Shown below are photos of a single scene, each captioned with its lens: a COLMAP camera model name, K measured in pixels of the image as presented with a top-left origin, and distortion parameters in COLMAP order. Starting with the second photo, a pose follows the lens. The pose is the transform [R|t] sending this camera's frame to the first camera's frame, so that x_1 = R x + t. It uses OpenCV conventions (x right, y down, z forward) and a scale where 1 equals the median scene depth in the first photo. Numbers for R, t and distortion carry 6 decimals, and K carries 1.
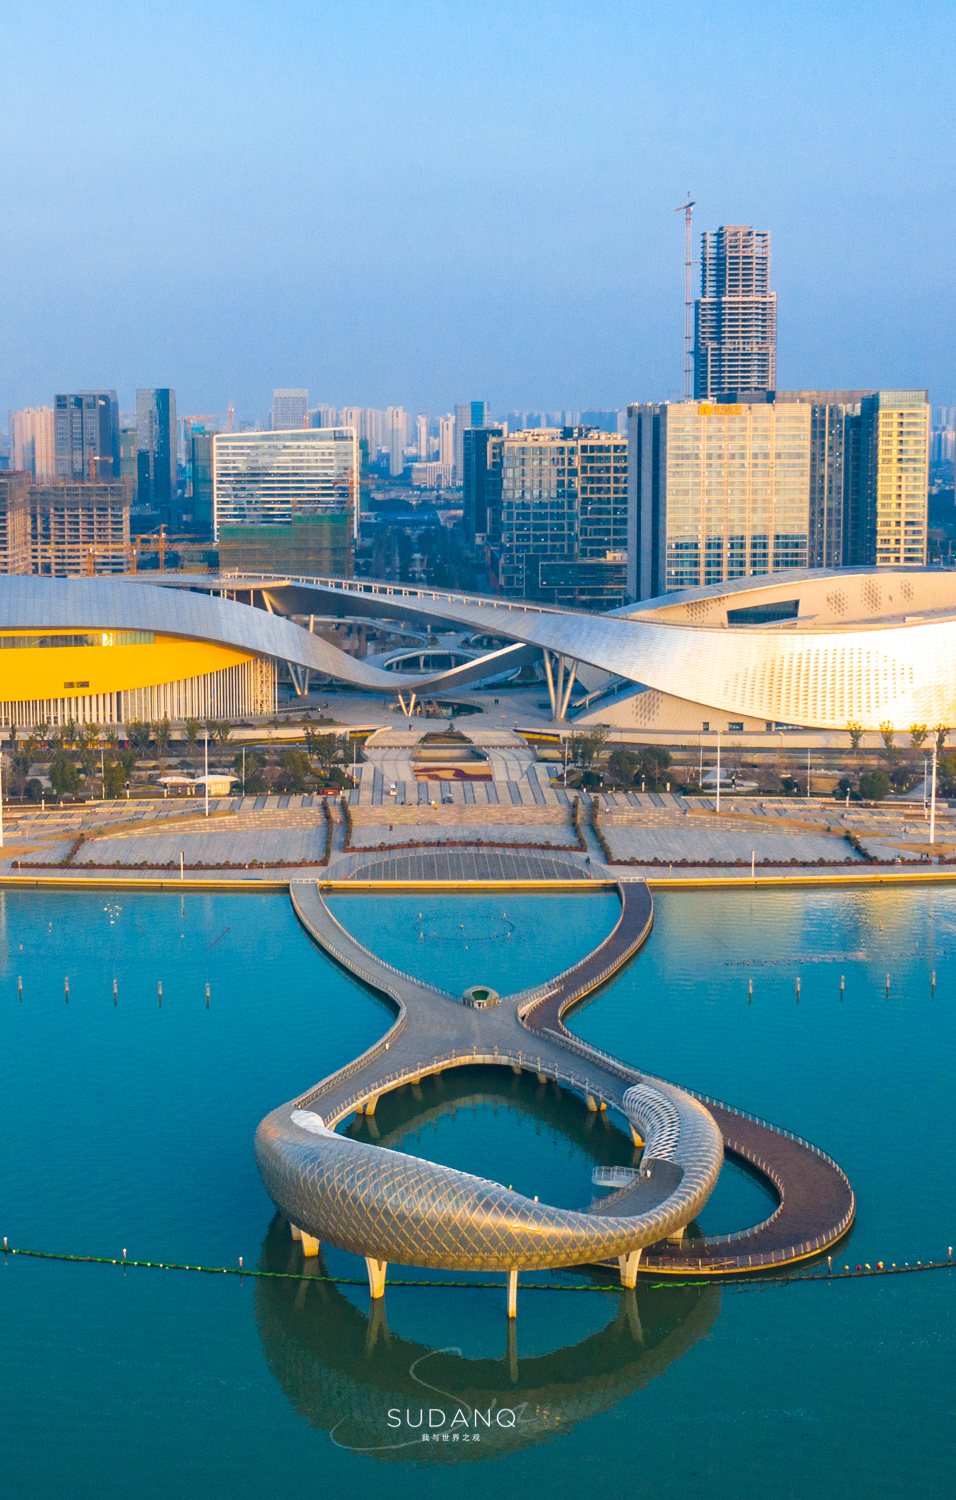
lens RADIAL K [[2138.6, 0, 375.6], [0, 2138.6, 747.3], [0, 0, 1]] dist [-0.019047, -0.021559]
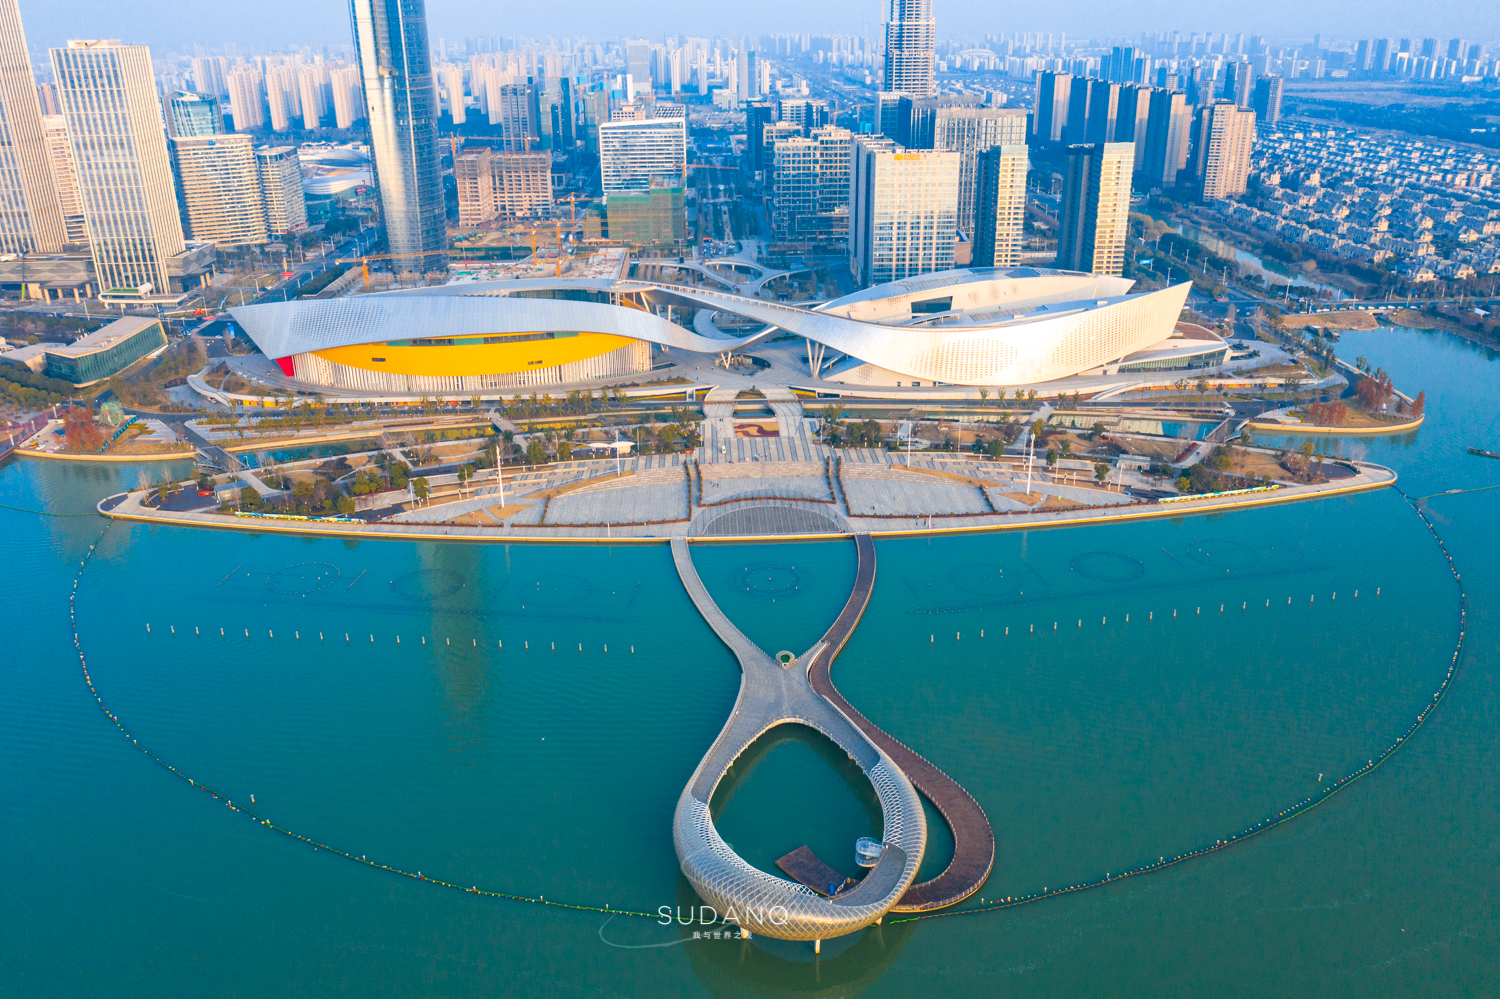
lens RADIAL K [[1193.3, 0, 750.0], [0, 1193.3, 499.5], [0, 0, 1]] dist [-0.012046, -0.000622]
pose [[0.998605, -0.020811, 0.048520, -0.017681], [0.007779, 0.966999, 0.254661, -0.178959], [-0.052219, -0.253929, 0.965812, 0.041009]]
